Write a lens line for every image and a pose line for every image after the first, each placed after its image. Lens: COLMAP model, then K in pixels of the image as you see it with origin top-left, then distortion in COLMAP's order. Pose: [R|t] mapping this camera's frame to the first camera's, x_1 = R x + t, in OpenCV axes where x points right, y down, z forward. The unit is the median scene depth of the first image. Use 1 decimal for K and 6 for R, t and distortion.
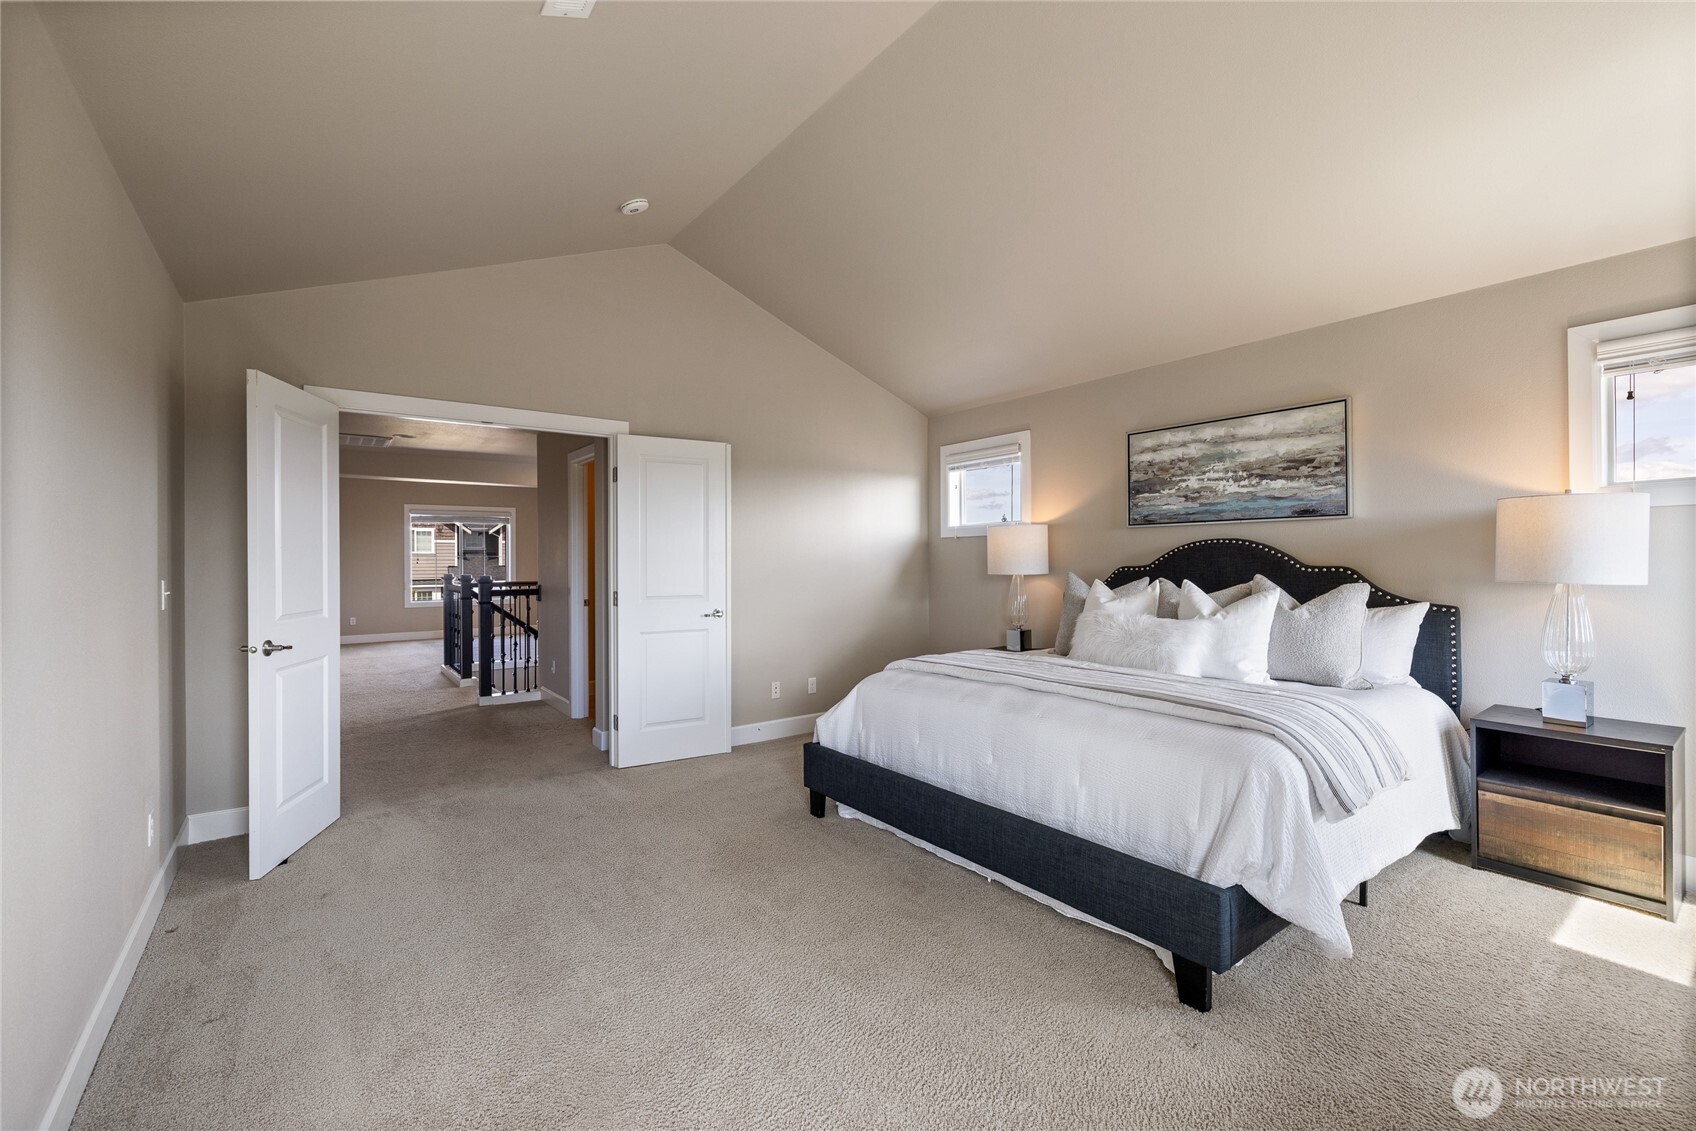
lens RADIAL K [[714.5, 0, 847.5], [0, 714.5, 556.9], [0, 0, 1]] dist [0.007757, -0.000377]
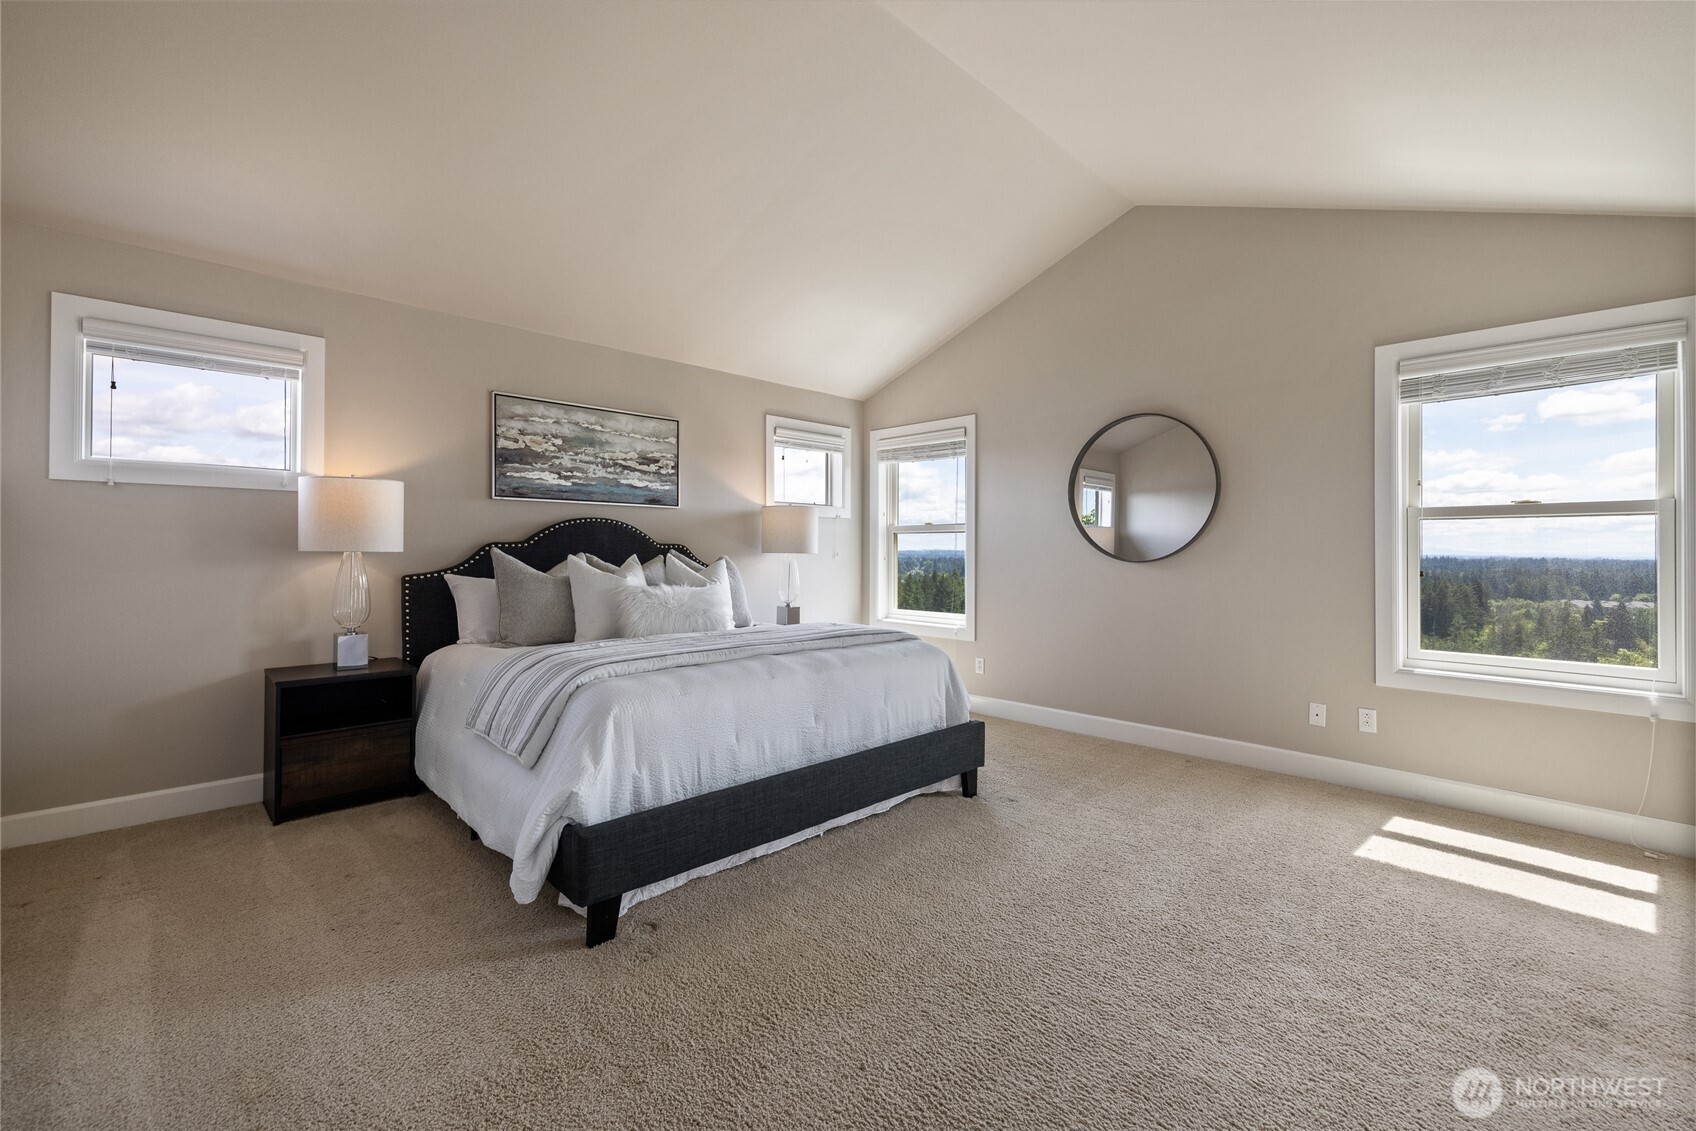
lens RADIAL K [[714.5, 0, 791.6], [0, 714.5, 545.0], [0, 0, 1]] dist [0.007757, -0.000377]
pose [[-0.085910, 0.015017, 0.996190, -0.589005], [-0.010651, 0.999815, -0.015990, 0.030727], [-0.996246, -0.011985, -0.085734, 0.790867]]
